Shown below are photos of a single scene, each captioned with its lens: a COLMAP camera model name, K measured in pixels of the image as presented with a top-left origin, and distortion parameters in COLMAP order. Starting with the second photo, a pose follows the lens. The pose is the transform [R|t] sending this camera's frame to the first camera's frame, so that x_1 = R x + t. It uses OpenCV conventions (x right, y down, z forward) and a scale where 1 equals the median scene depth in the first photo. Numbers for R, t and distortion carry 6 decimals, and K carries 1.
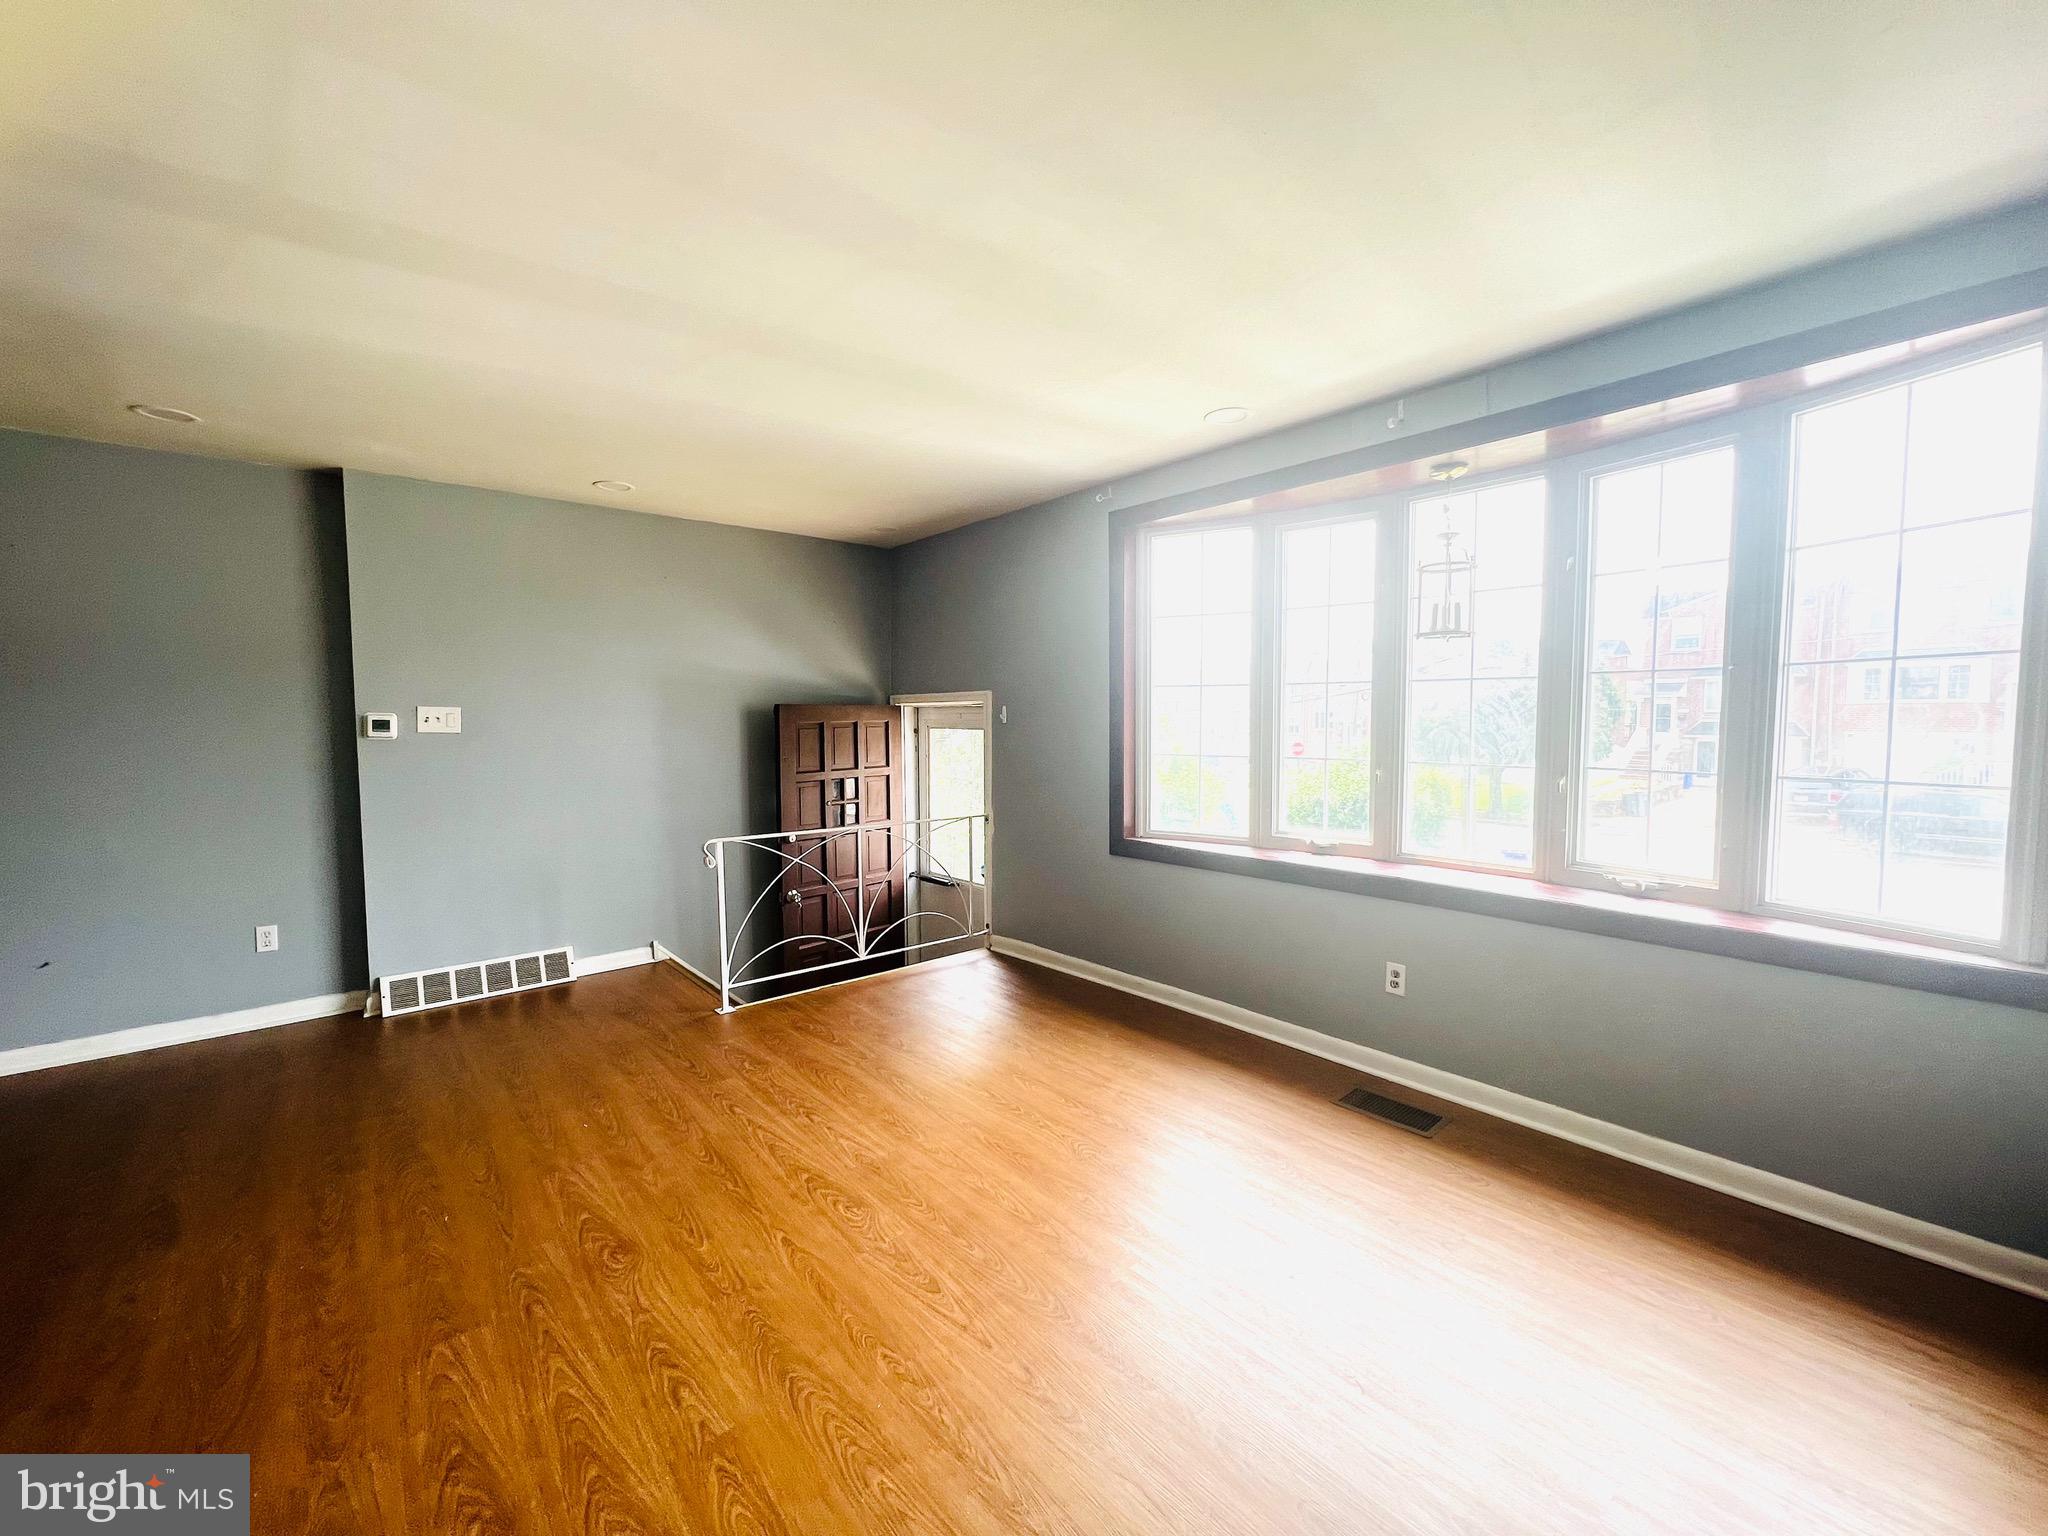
lens RADIAL K [[825.7, 0, 1025.4], [0, 825.7, 770.9], [0, 0, 1]] dist [-0.001844, 0.000245]
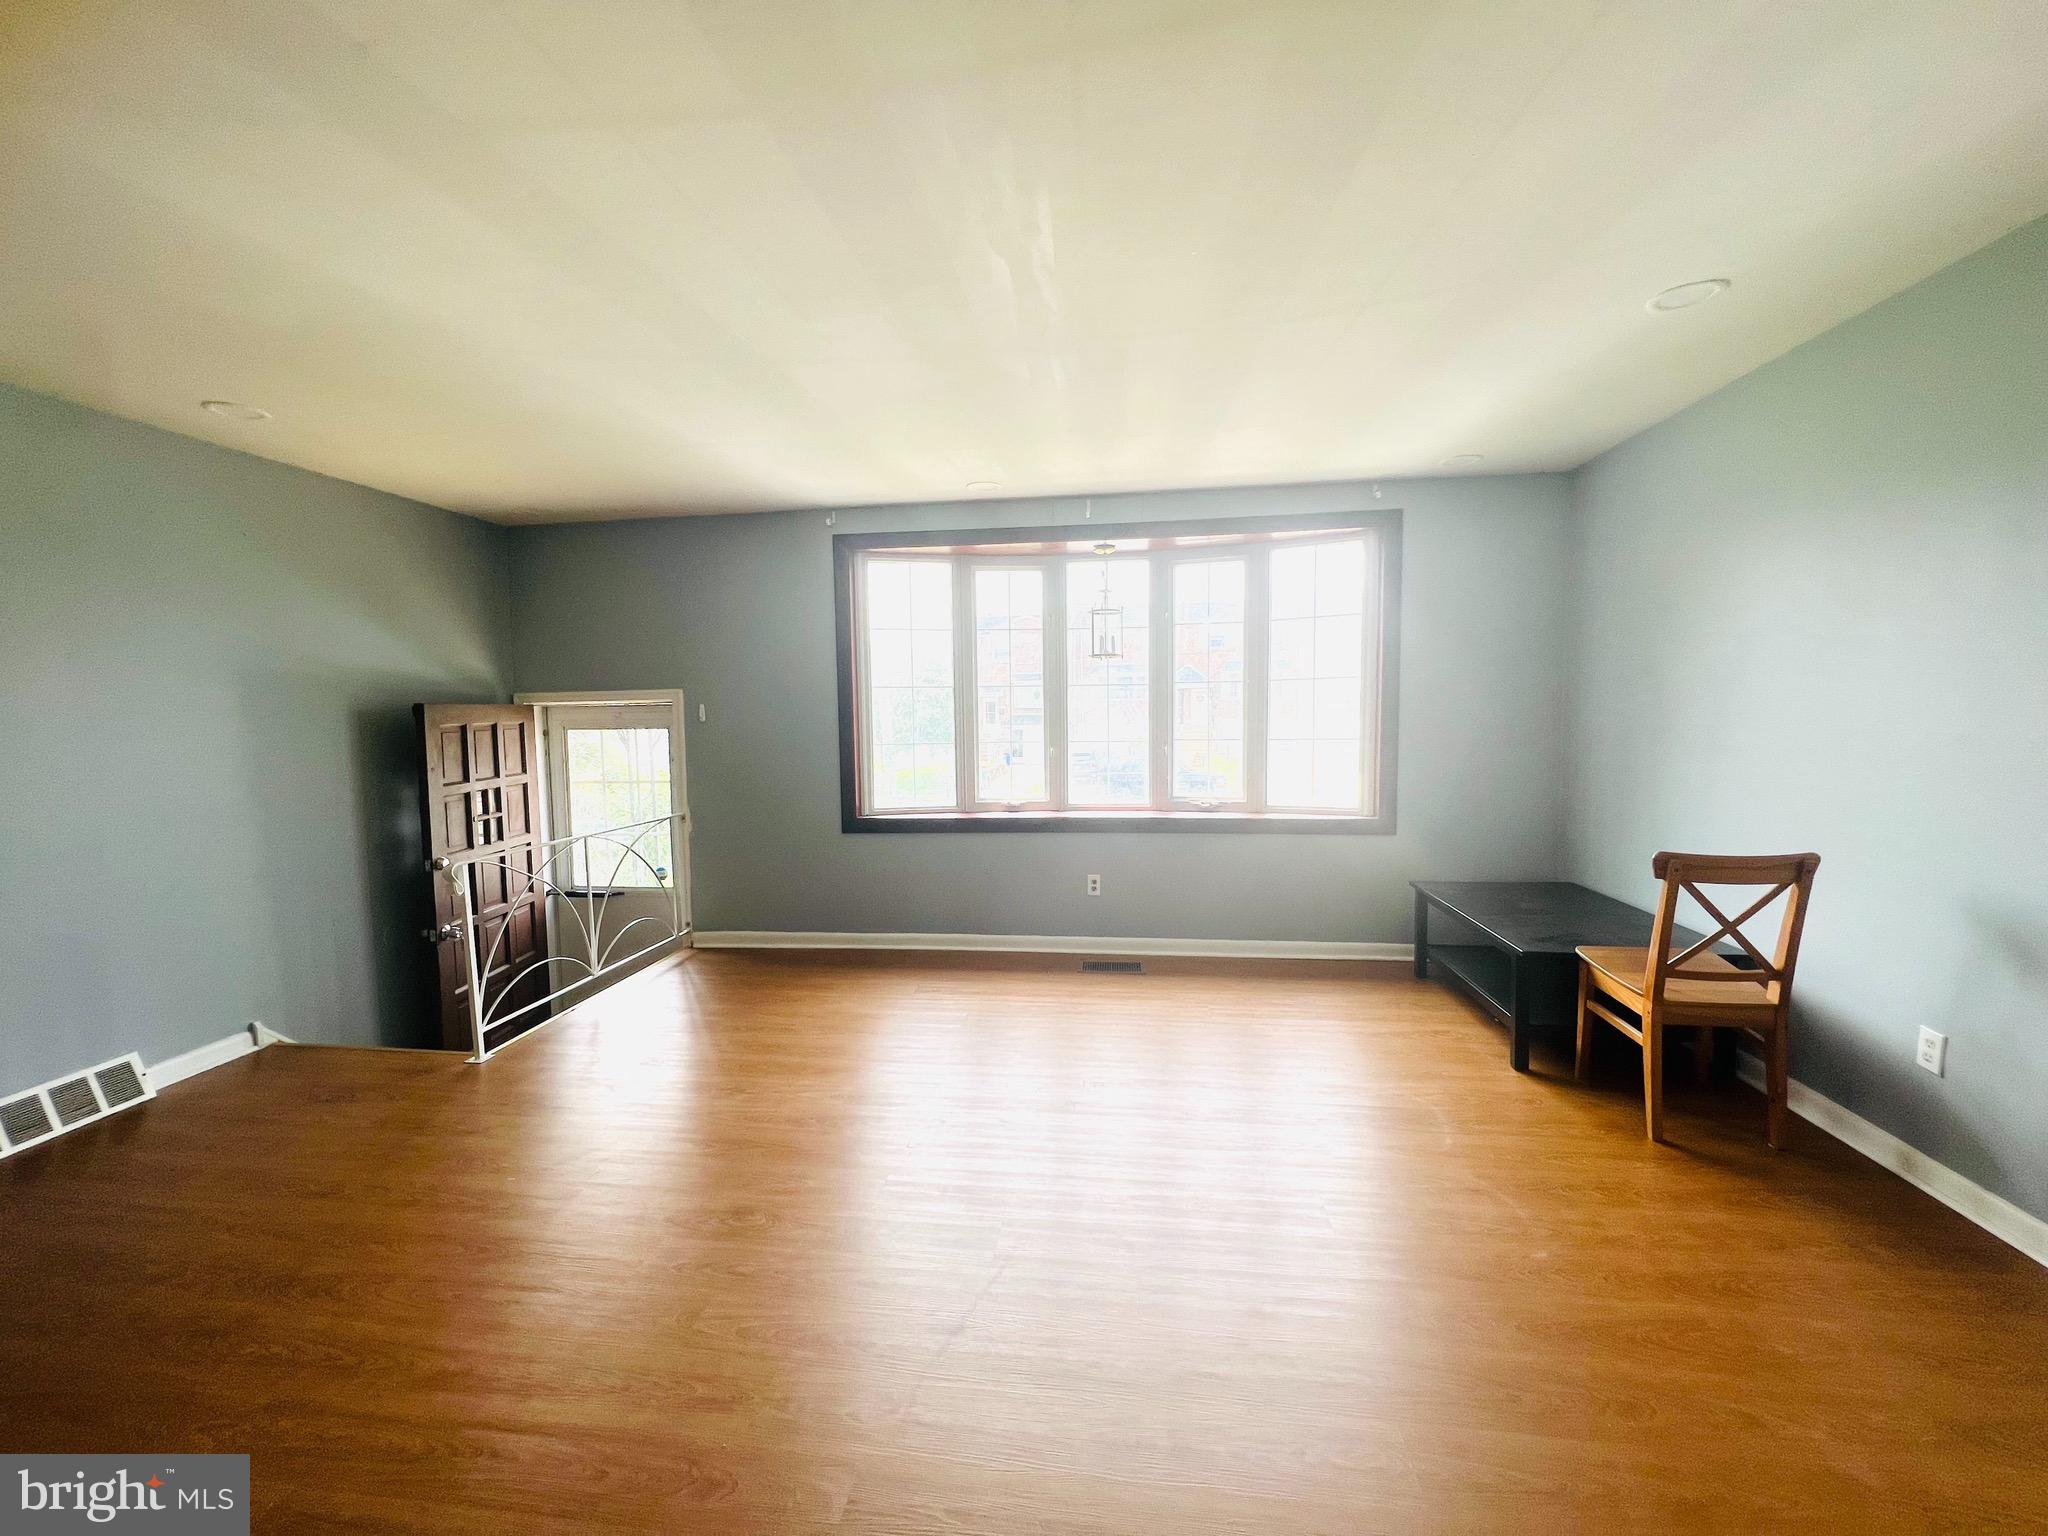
lens RADIAL K [[825.7, 0, 1025.6], [0, 825.7, 767.6], [0, 0, 1]] dist [-0.001844, 0.000245]
pose [[0.742759, -0.056099, 0.667204, -0.403296], [0.057873, 0.998134, 0.019497, 0.002305], [-0.667053, 0.024132, 0.744620, -0.022652]]
